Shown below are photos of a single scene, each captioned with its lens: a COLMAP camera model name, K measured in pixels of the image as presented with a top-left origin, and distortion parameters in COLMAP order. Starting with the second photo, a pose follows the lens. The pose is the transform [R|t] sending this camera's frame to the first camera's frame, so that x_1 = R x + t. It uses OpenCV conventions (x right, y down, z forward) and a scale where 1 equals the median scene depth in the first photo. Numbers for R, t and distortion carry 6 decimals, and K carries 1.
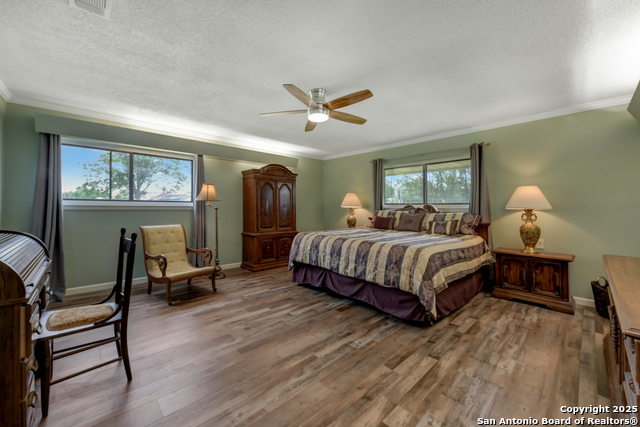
lens RADIAL K [[248.6, 0, 321.7], [0, 248.6, 209.1], [0, 0, 1]] dist [-0.000583, -0.000057]
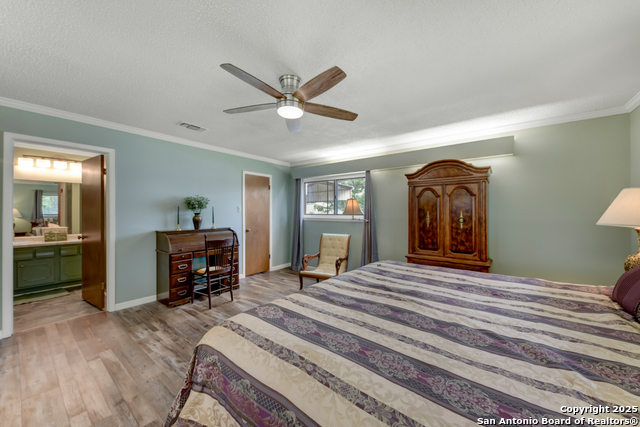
lens RADIAL K [[248.6, 0, 321.5], [0, 248.6, 212.1], [0, 0, 1]] dist [-0.000583, -0.000057]
pose [[0.131274, -0.003624, -0.991340, 0.584452], [-0.007236, 0.999963, -0.004614, -0.037578], [0.991320, 0.007779, 0.131243, 0.725040]]
